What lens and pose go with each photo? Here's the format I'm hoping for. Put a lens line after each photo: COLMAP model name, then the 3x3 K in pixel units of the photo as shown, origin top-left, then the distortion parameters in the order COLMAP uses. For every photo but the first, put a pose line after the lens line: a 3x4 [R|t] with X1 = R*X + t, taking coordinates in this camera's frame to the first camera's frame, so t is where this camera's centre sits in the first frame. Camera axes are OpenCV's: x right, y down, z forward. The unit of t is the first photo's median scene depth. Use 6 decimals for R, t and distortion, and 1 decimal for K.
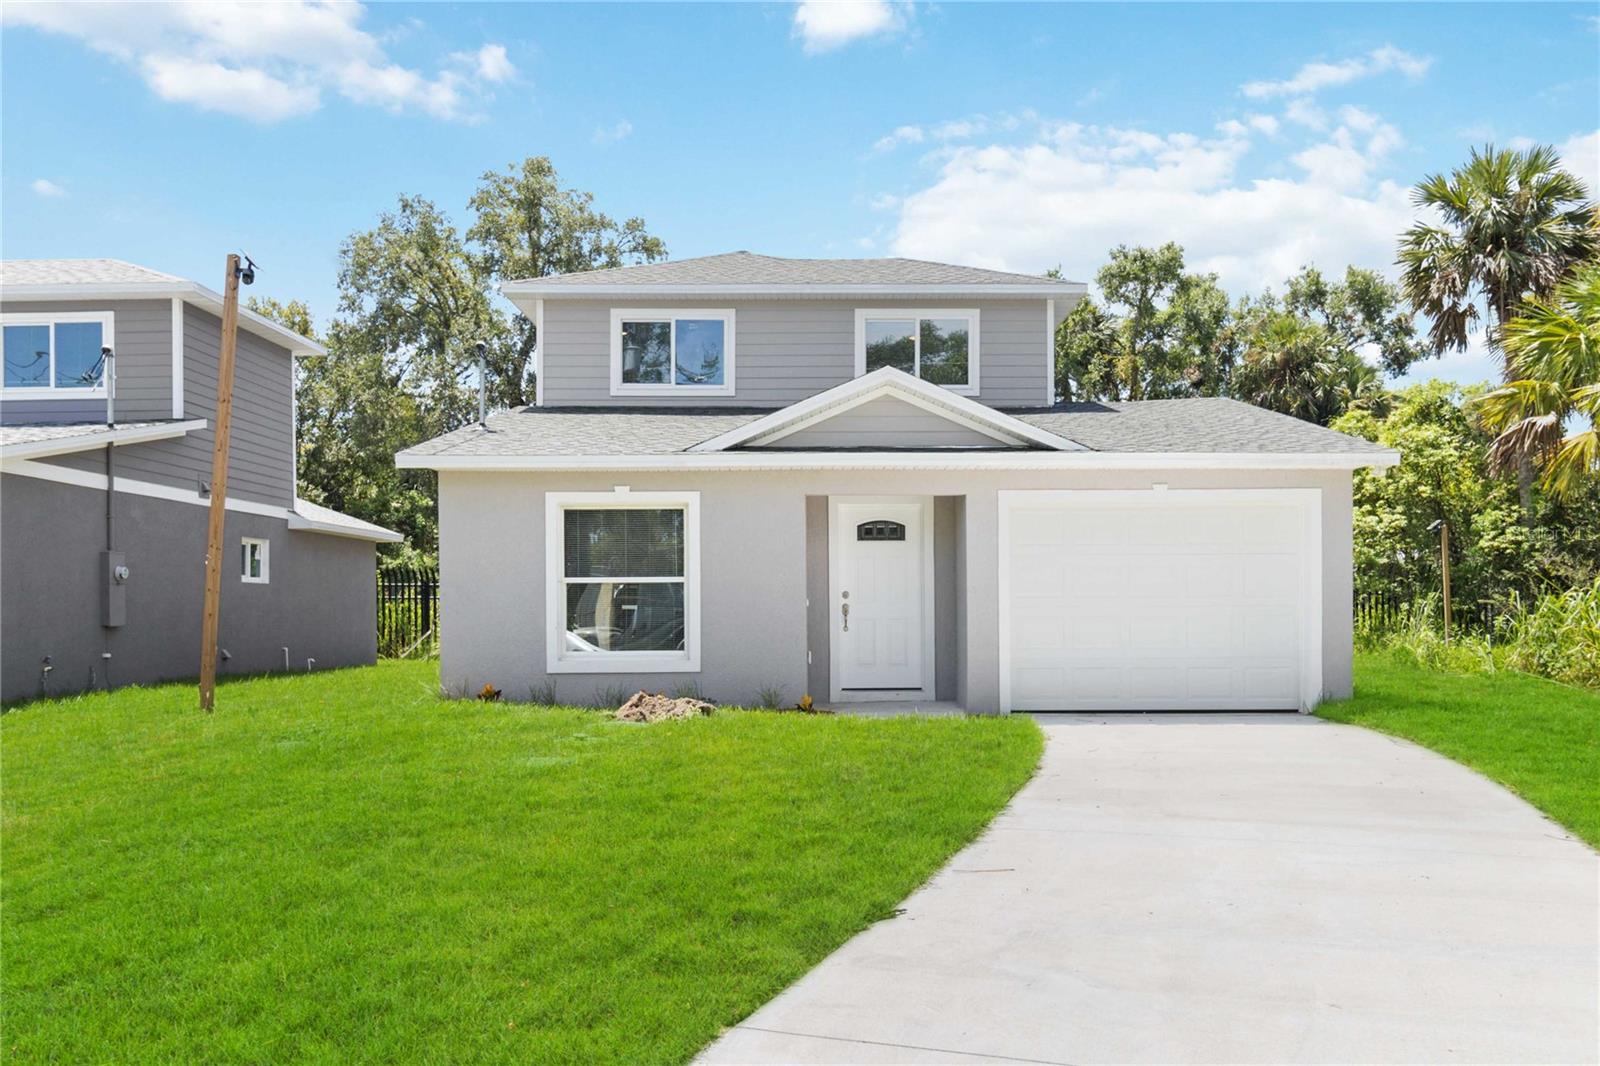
lens RADIAL K [[1275.1, 0, 809.6], [0, 1275.1, 593.6], [0, 0, 1]] dist [-0.003627, -0.000780]
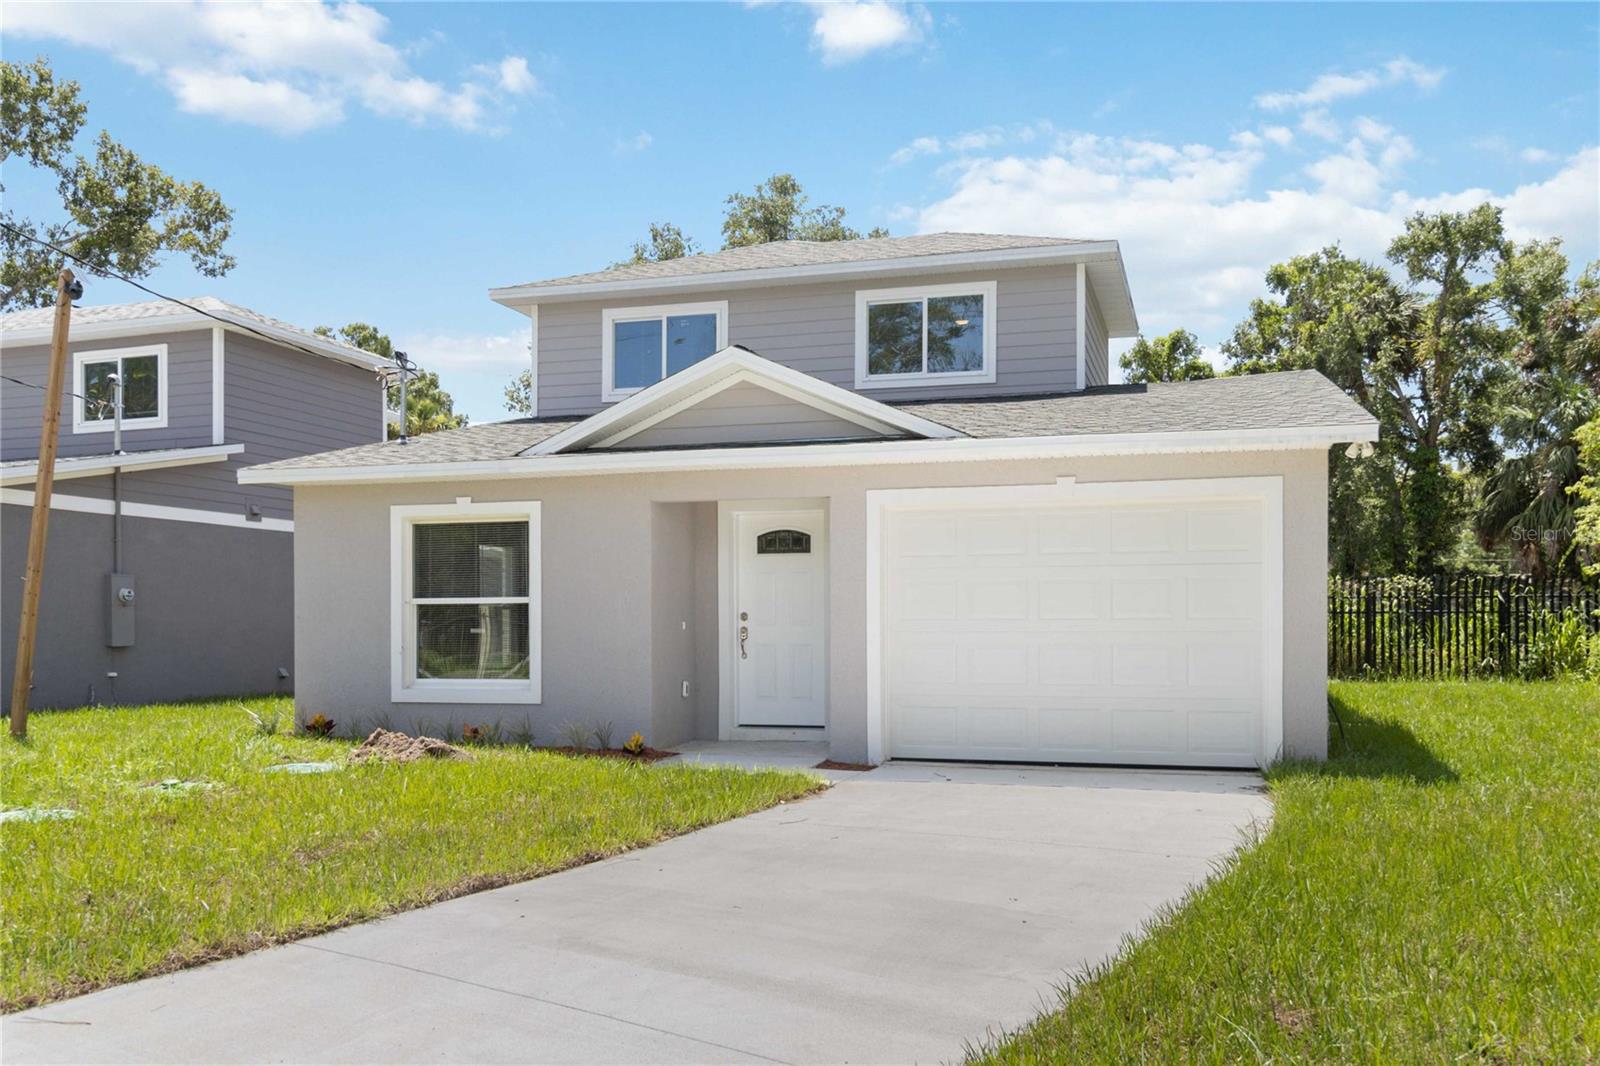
lens RADIAL K [[1275.1, 0, 809.6], [0, 1275.1, 593.6], [0, 0, 1]] dist [-0.003627, -0.000780]
pose [[0.961658, -0.005107, -0.274205, 0.272790], [0.001618, 0.999915, -0.012947, -0.002913], [0.274248, 0.012007, 0.961584, 0.160146]]
